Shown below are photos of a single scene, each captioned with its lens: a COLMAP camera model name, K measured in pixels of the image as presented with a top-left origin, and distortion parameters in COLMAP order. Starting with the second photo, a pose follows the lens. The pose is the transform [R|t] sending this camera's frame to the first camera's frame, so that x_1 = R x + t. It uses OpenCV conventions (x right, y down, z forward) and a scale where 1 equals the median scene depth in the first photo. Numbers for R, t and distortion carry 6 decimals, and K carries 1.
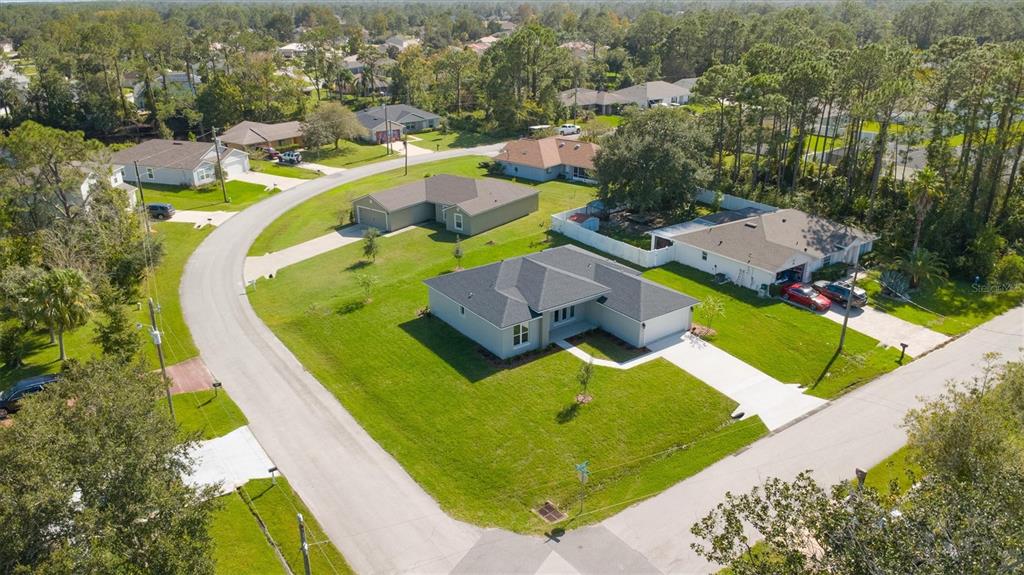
lens RADIAL K [[731.7, 0, 509.3], [0, 731.7, 283.3], [0, 0, 1]] dist [0.018339, -0.021903]
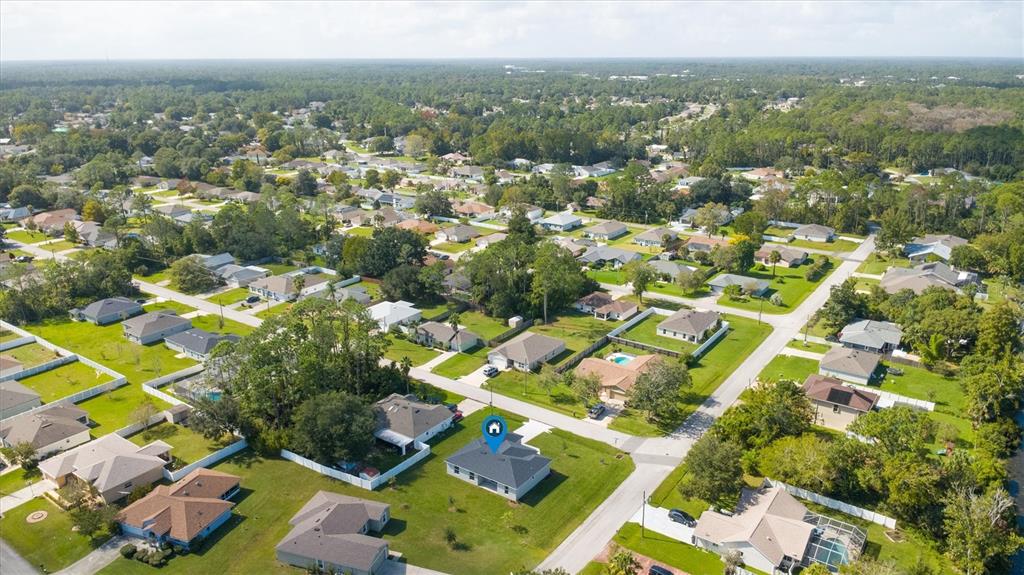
lens RADIAL K [[731.7, 0, 510.8], [0, 731.7, 285.3], [0, 0, 1]] dist [0.018339, -0.021903]
pose [[-0.325889, -0.283386, 0.901936, -1.847683], [0.350854, 0.849637, 0.393725, -1.333777], [-0.877894, 0.444758, -0.177460, 1.156066]]
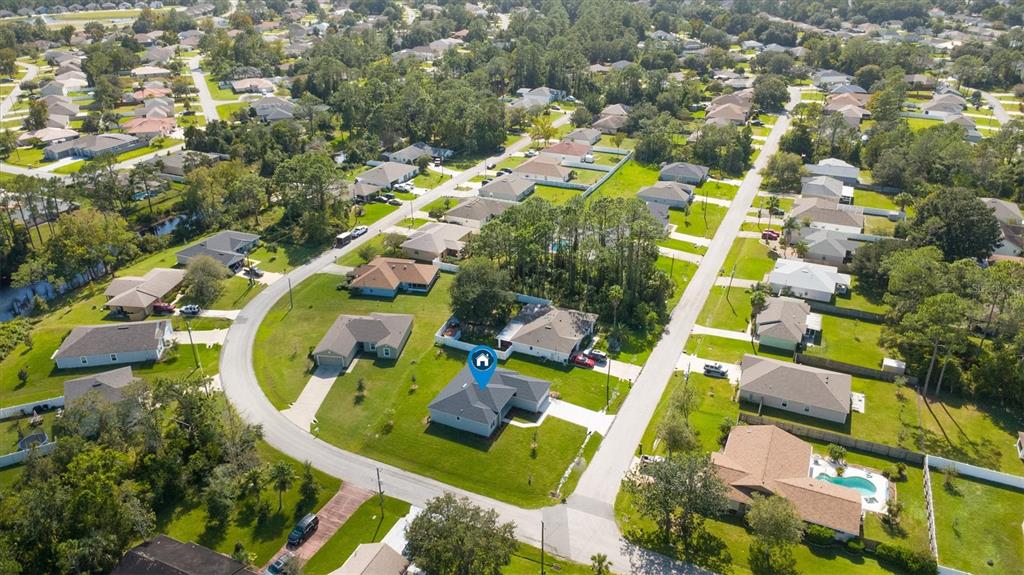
lens RADIAL K [[731.7, 0, 507.5], [0, 731.7, 288.2], [0, 0, 1]] dist [0.018339, -0.021903]
pose [[0.870347, -0.213830, 0.443592, -0.760189], [0.179499, 0.976587, 0.118570, -0.527983], [-0.458559, -0.023573, 0.888351, -0.878807]]
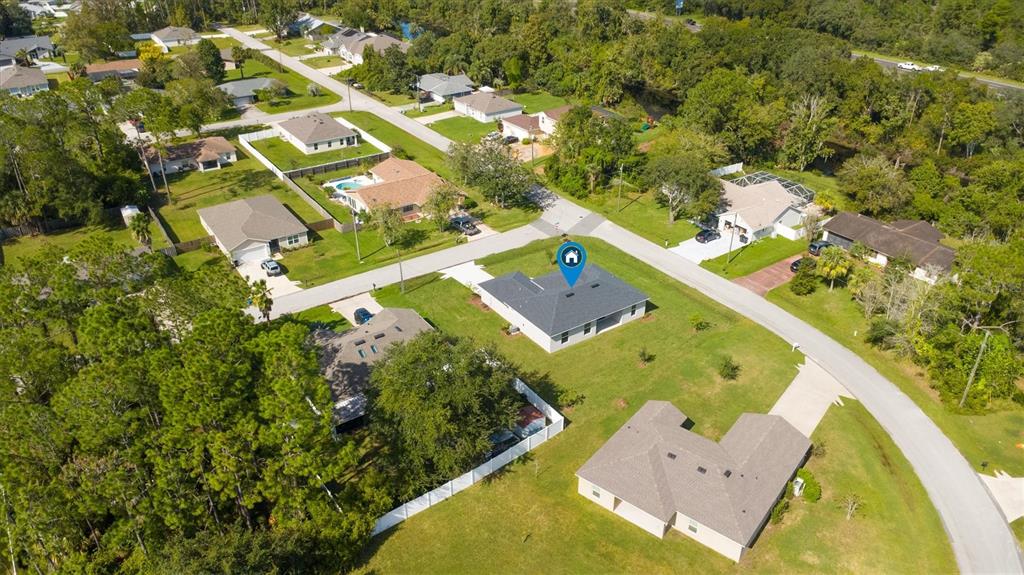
lens RADIAL K [[731.7, 0, 514.4], [0, 731.7, 286.0], [0, 0, 1]] dist [0.018339, -0.021903]
pose [[-0.999693, -0.005844, 0.024067, 0.131309], [0.014894, 0.634540, 0.772747, -1.237080], [-0.019788, 0.772868, -0.634258, 2.012289]]
